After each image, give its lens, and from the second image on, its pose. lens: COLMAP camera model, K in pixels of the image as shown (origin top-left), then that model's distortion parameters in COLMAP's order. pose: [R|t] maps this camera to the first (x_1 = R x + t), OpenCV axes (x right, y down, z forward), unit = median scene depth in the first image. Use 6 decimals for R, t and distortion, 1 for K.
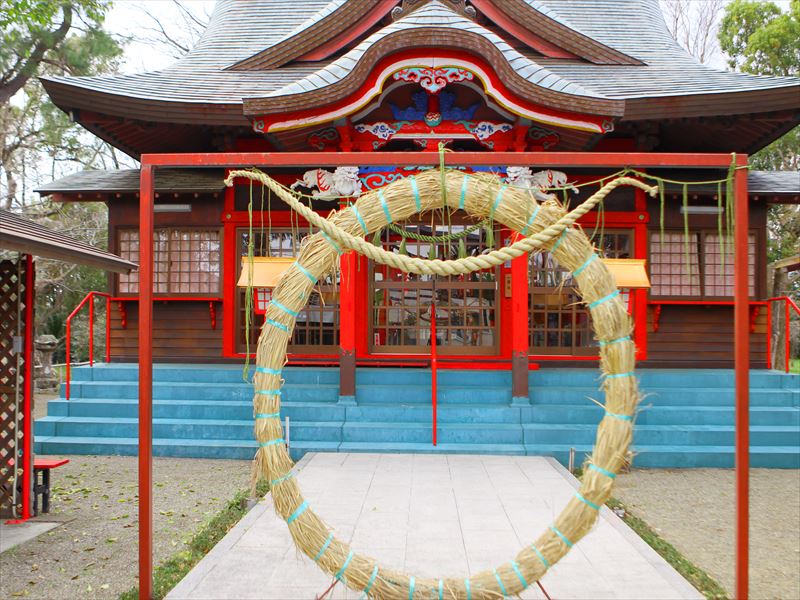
lens RADIAL K [[1073.1, 0, 400.0], [0, 1073.1, 300.0], [0, 0, 1]] dist [0.000199, -0.000219]
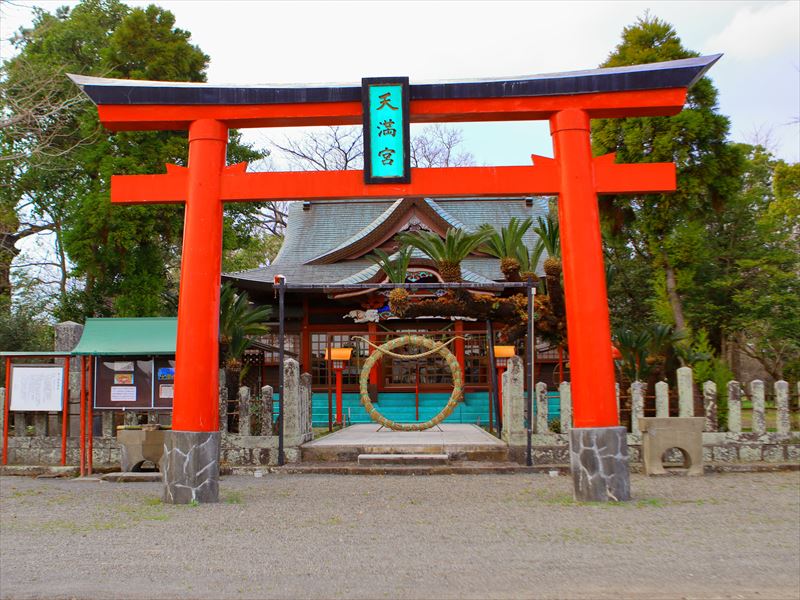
lens RADIAL K [[1073.1, 0, 400.0], [0, 1073.1, 300.0], [0, 0, 1]] dist [0.000199, -0.000219]
pose [[0.999625, -0.012113, -0.024551, 0.096448], [0.010734, 0.998398, -0.055550, -0.026710], [0.025185, 0.055266, 0.998154, -2.674995]]
